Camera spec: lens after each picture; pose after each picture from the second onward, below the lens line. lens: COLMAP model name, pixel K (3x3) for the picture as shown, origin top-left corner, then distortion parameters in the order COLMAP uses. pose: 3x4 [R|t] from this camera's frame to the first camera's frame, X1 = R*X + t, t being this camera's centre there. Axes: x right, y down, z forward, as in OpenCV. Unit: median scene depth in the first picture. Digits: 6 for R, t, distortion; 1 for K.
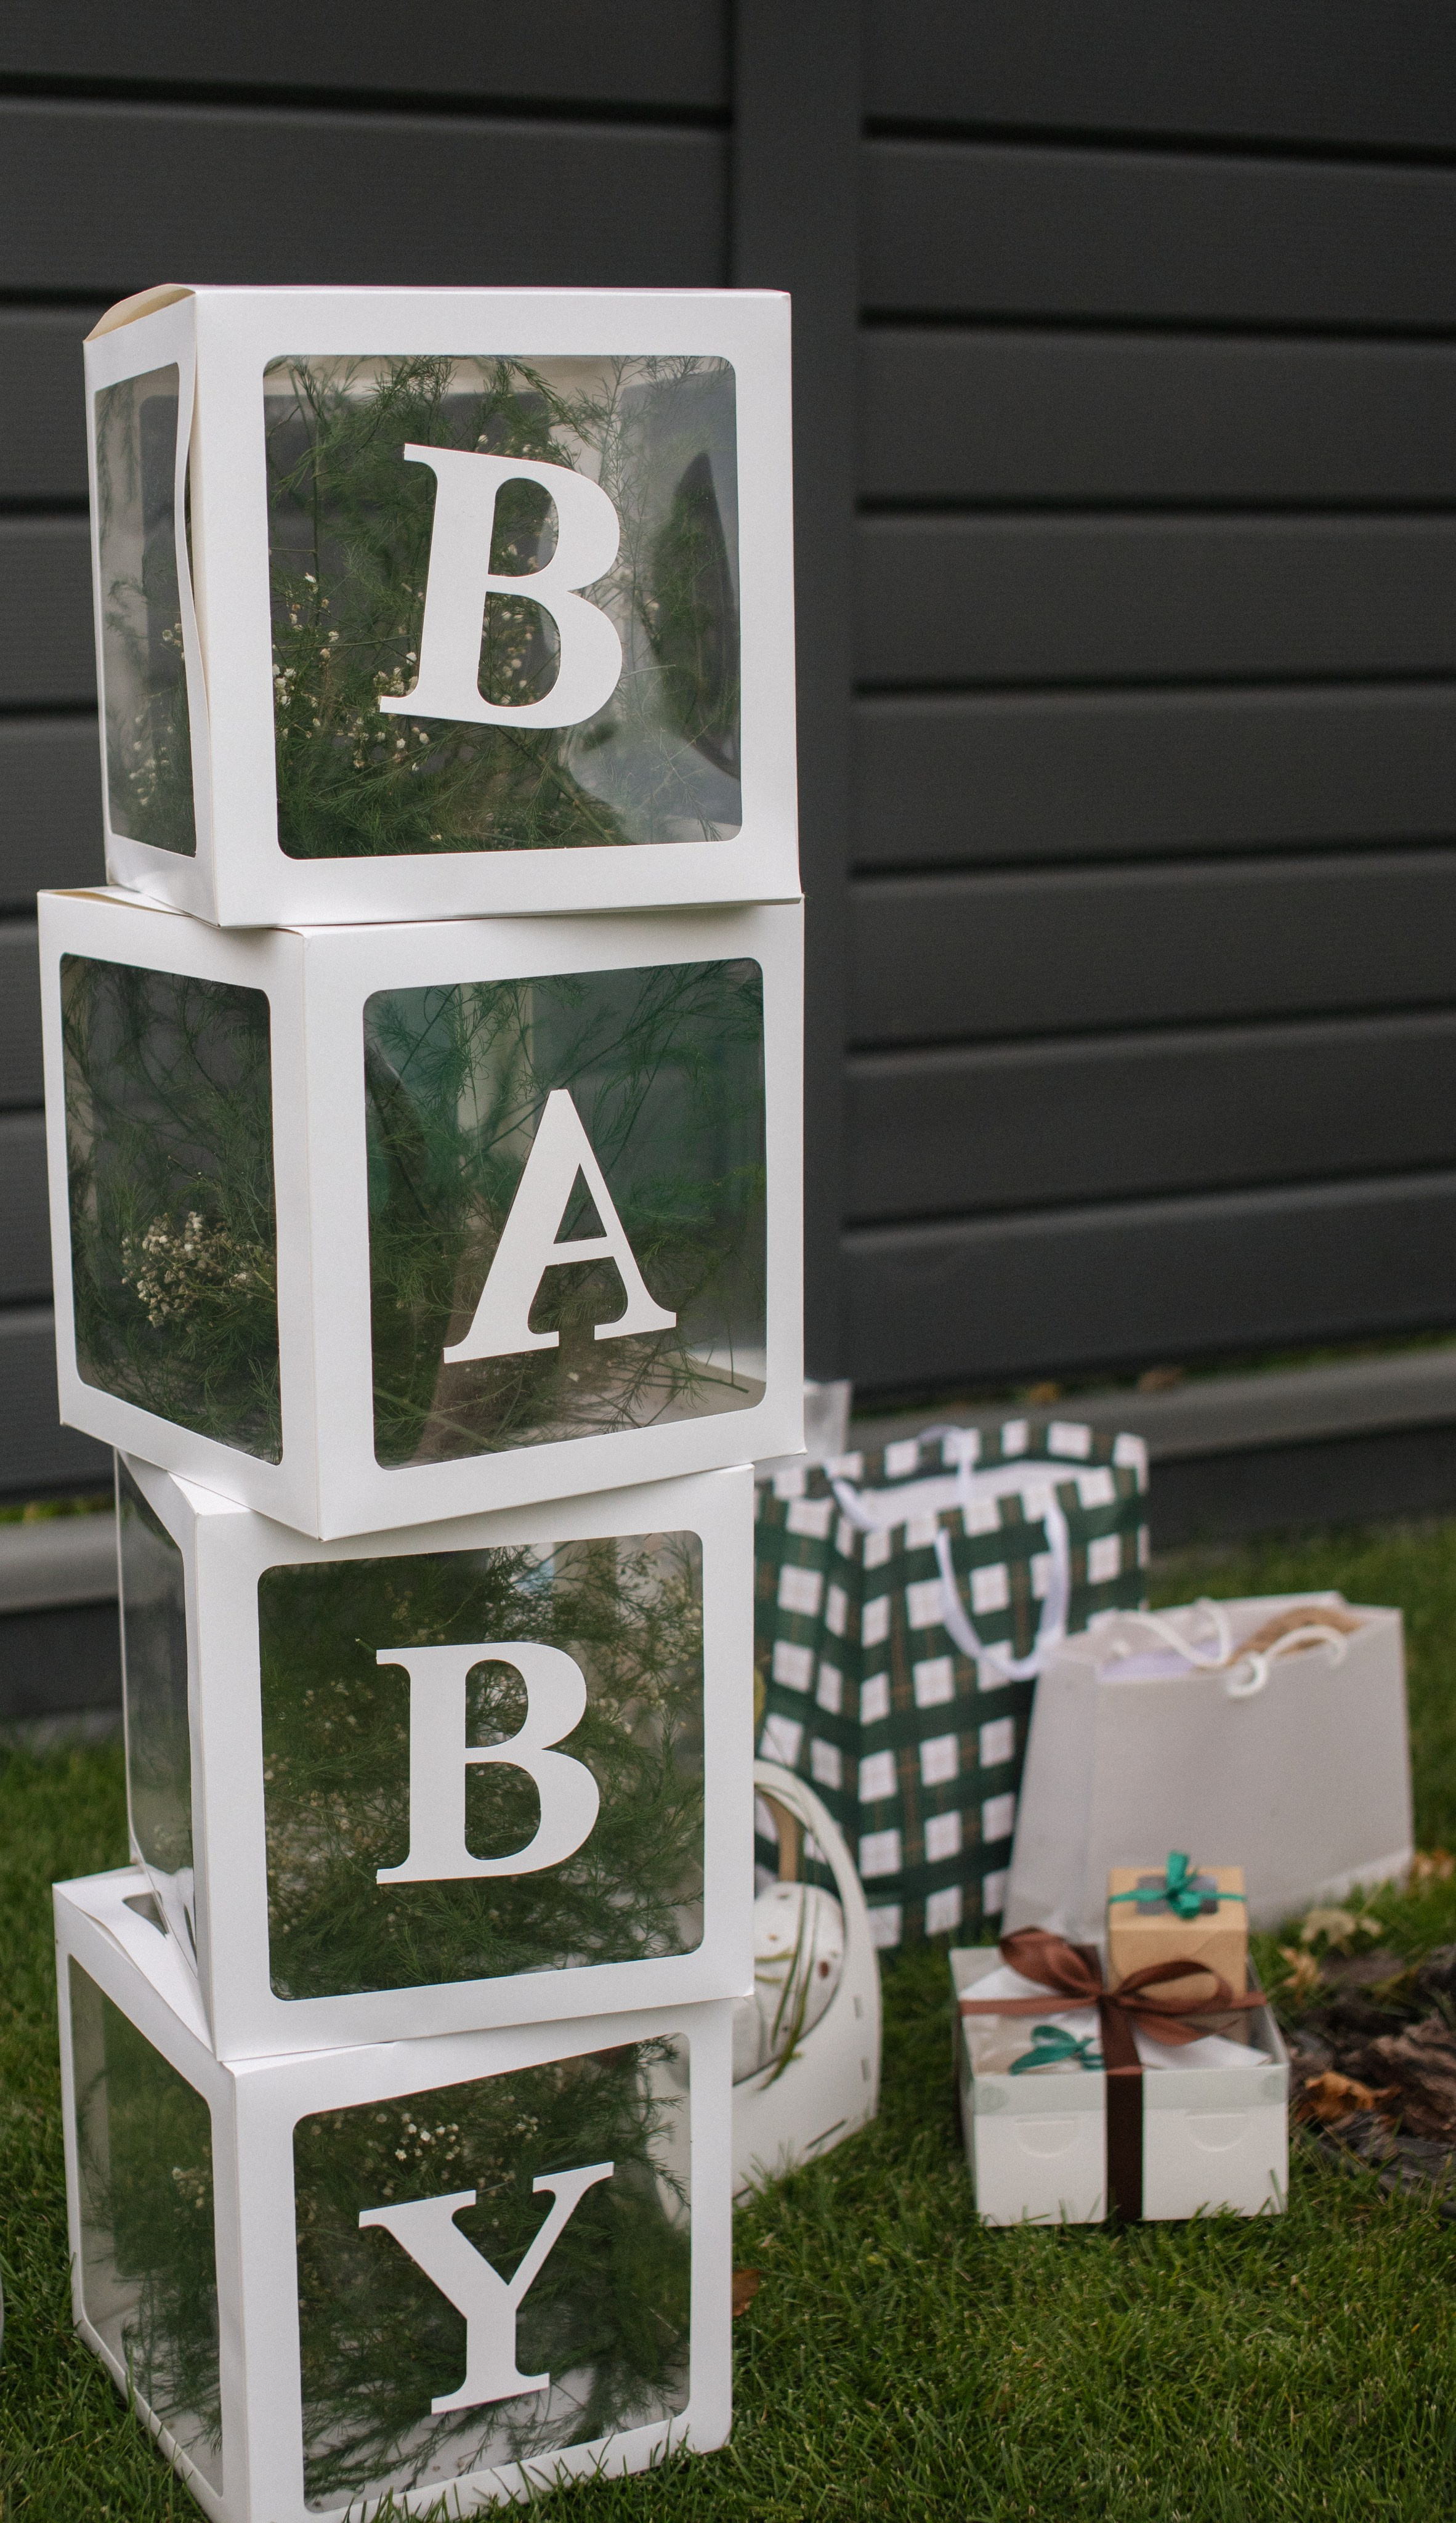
lens RADIAL K [[3618.7, 0, 572.4], [0, 3618.7, 1263.7], [0, 0, 1]] dist [-0.152014, 0.097516]
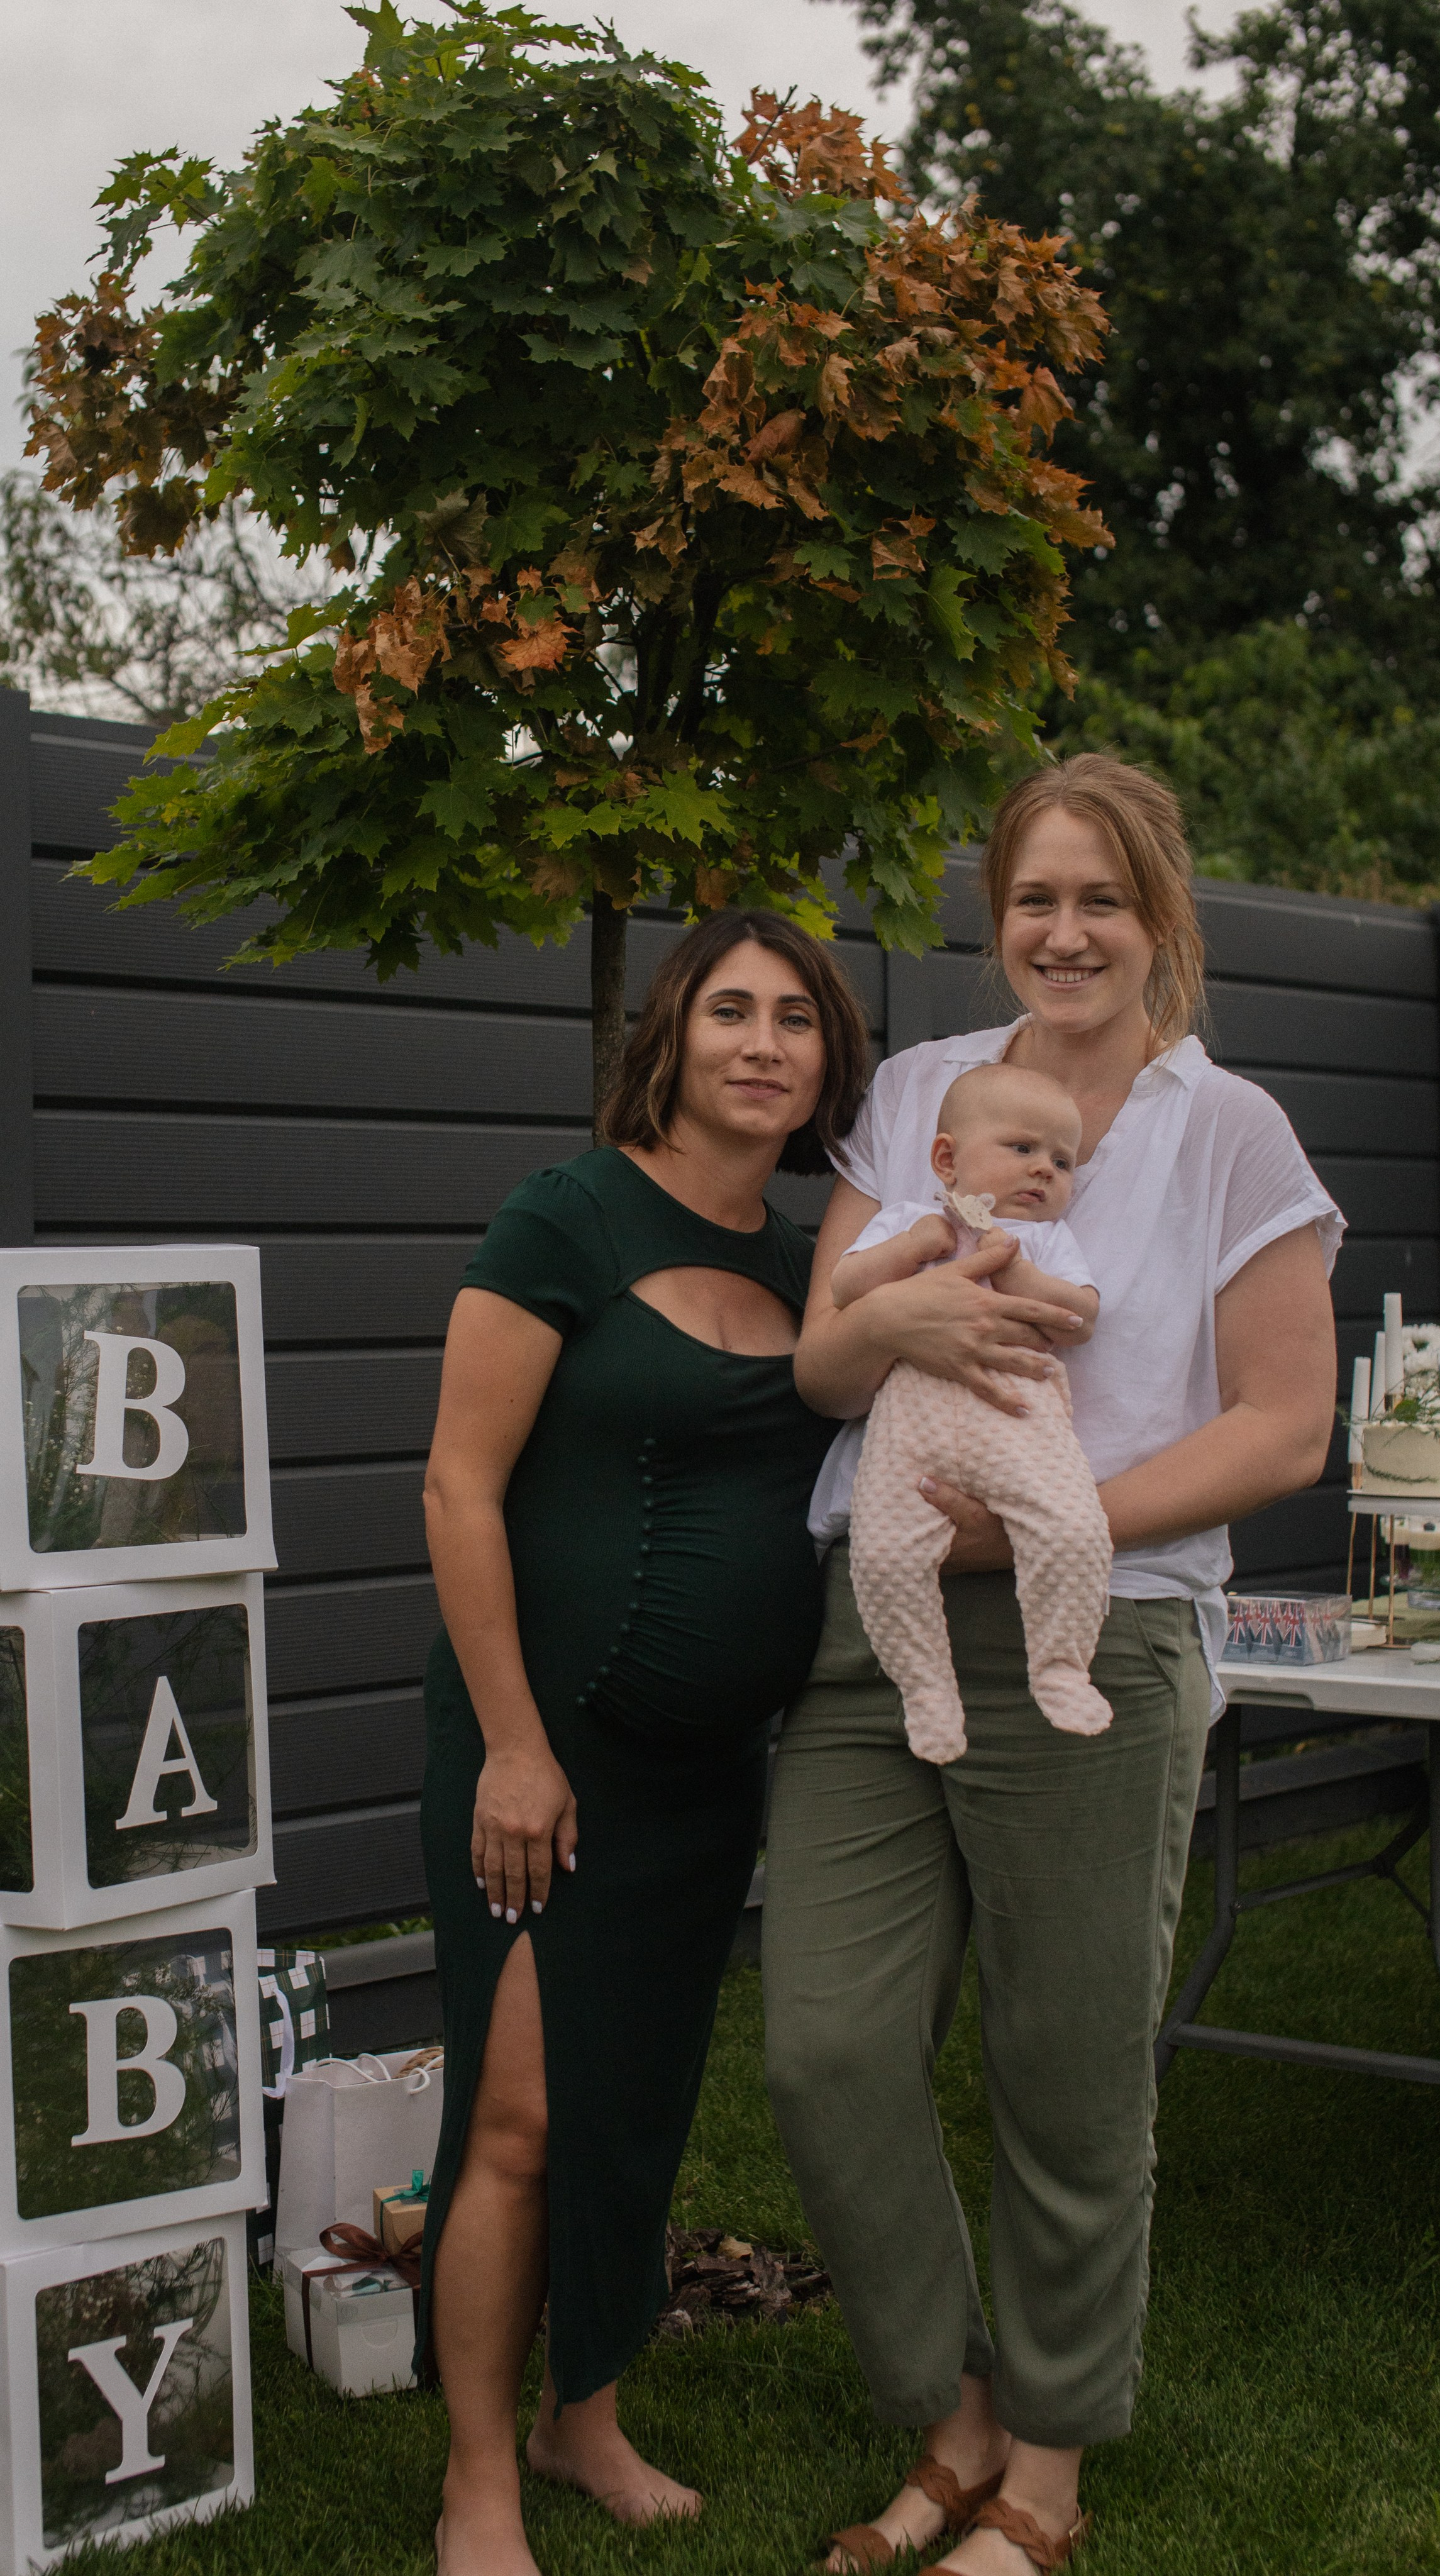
lens RADIAL K [[3727.2, 0, 715.0], [0, 3727.2, 1290.4], [0, 0, 1]] dist [-0.136803, 0.203979]
pose [[0.908218, -0.015192, 0.418223, -0.508505], [0.106502, 0.974829, -0.195872, 0.152080], [-0.404720, 0.222436, 0.886975, -0.784779]]
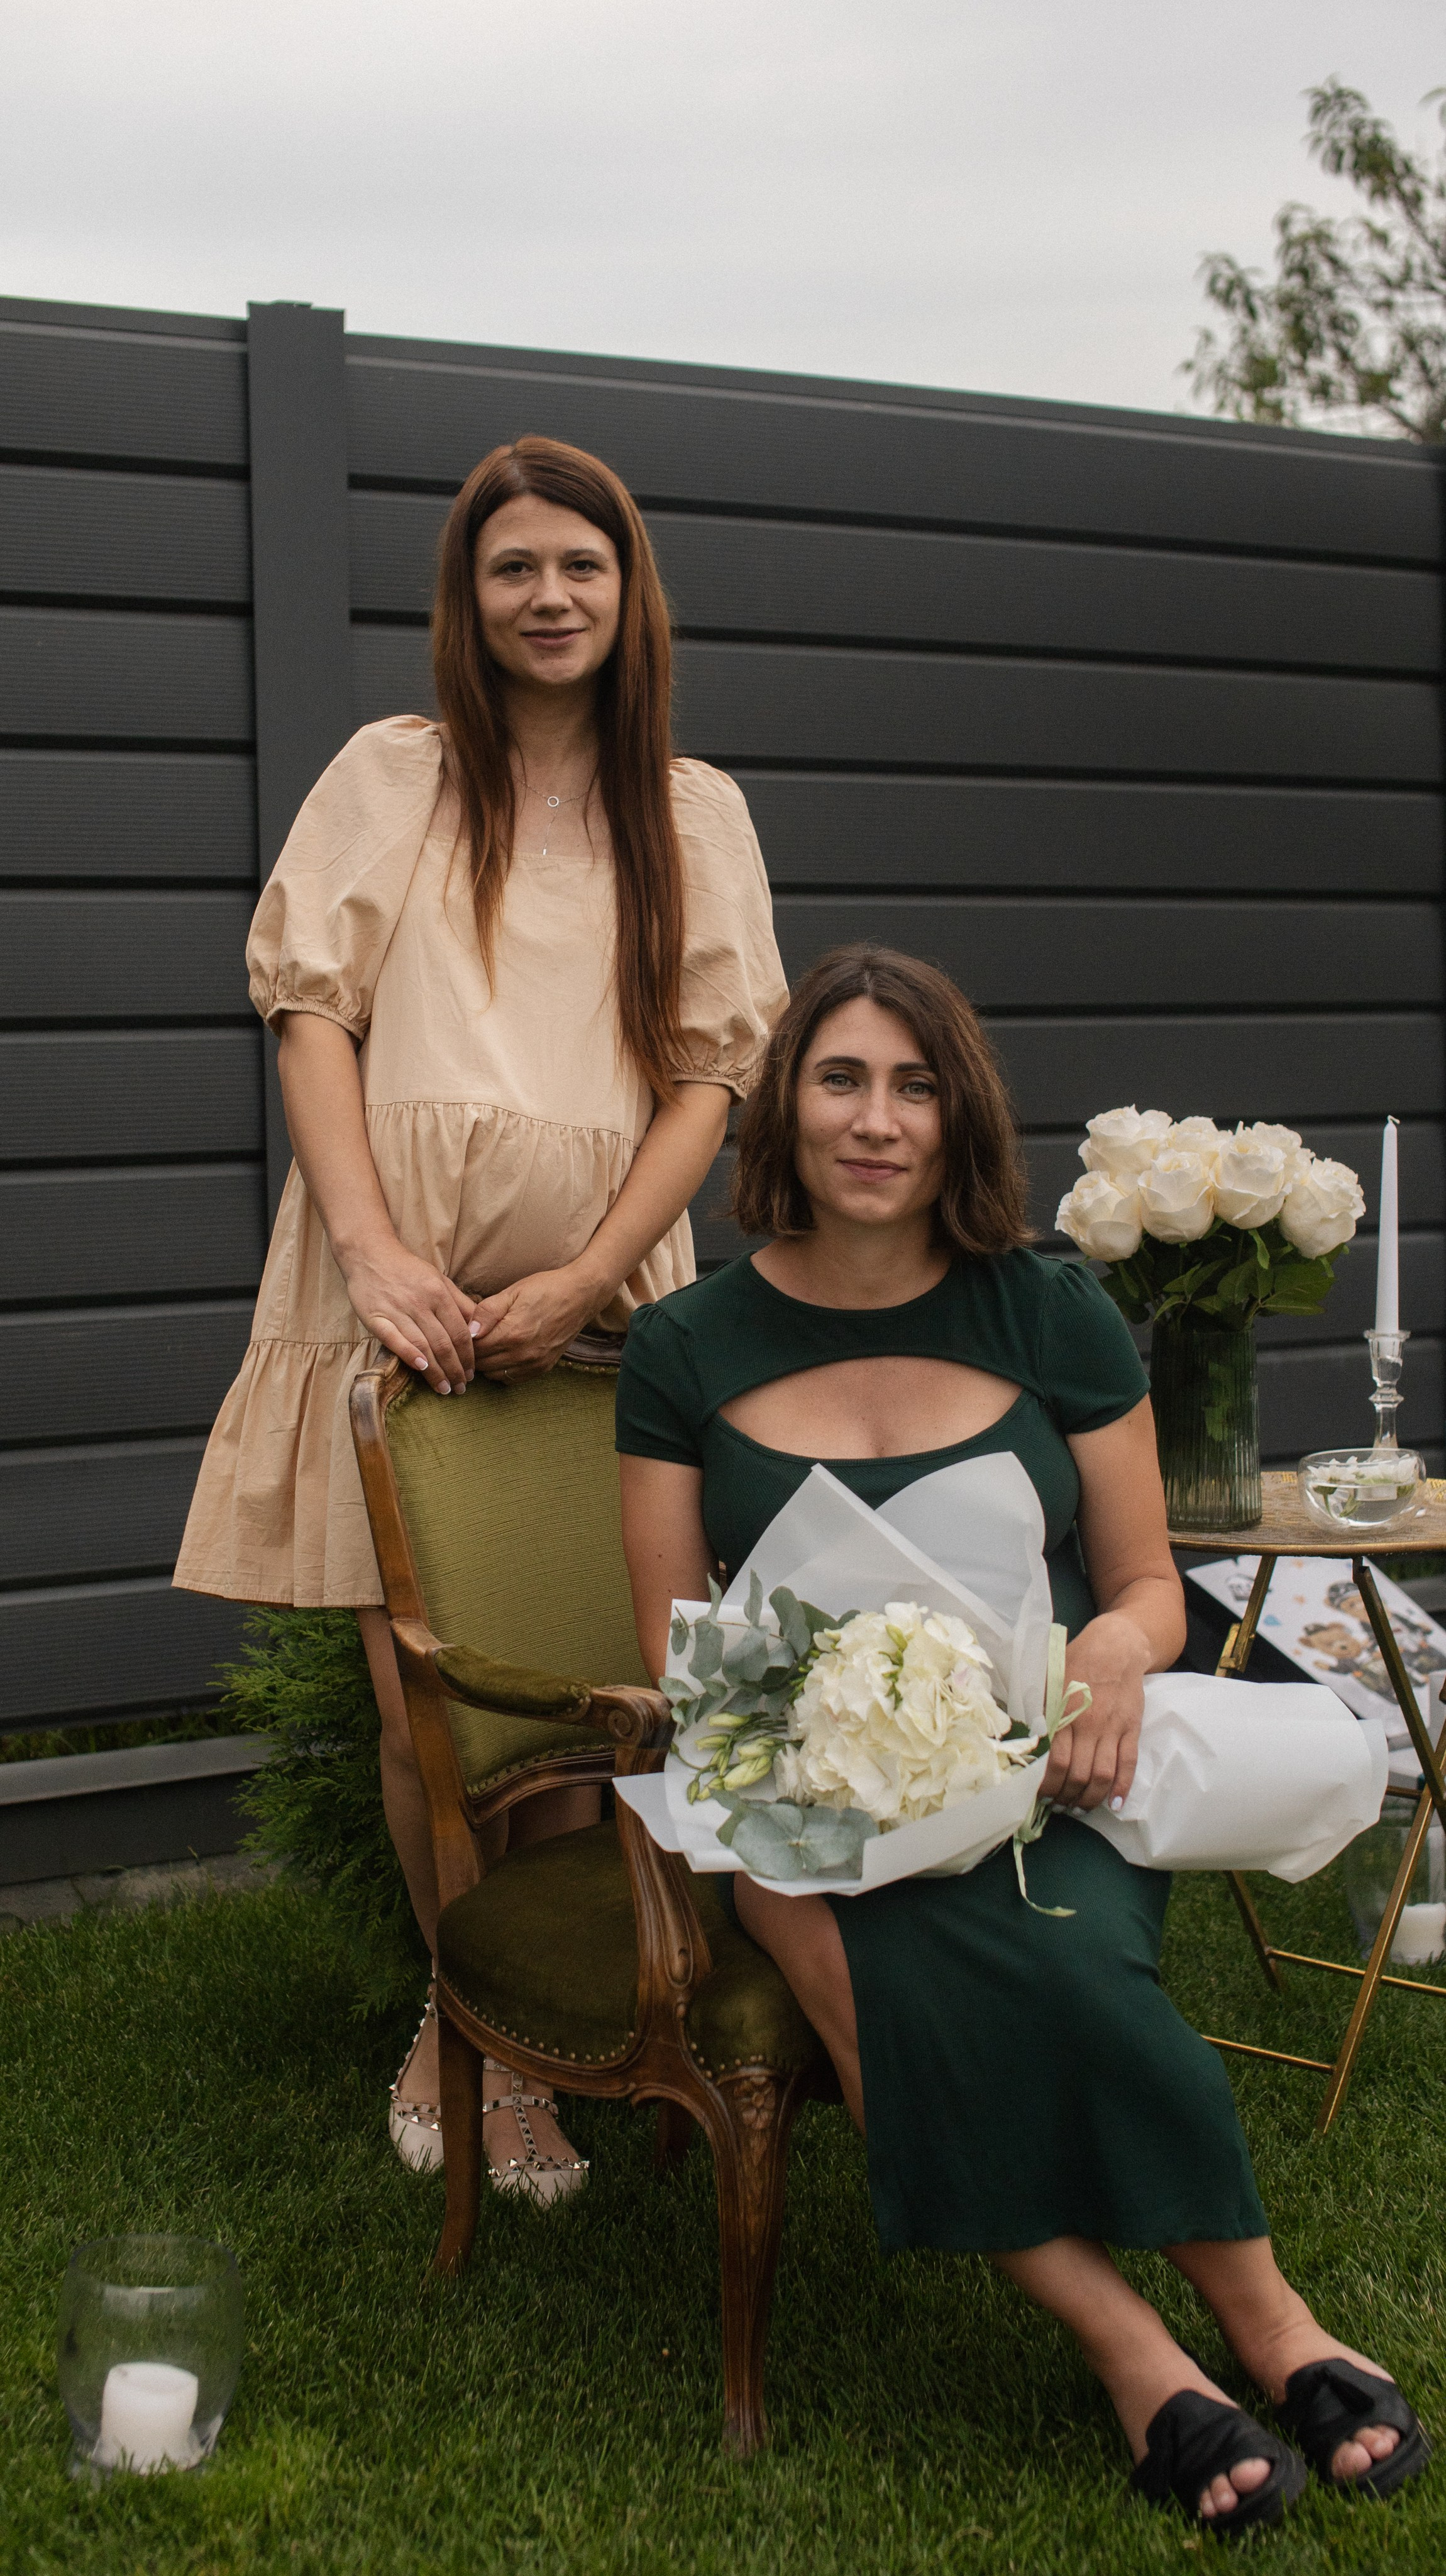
lens RADIAL K [[3789.2, 0, 810.0], [0, 3789.2, 1299.0], [0, 0, 1]] dist [-0.154023, 0.456692]
pose [[0.986440, -0.029323, 0.161479, -0.923941], [0.052735, 0.988364, -0.142675, 0.280774], [-0.155417, 0.149256, 0.976508, -1.160846]]
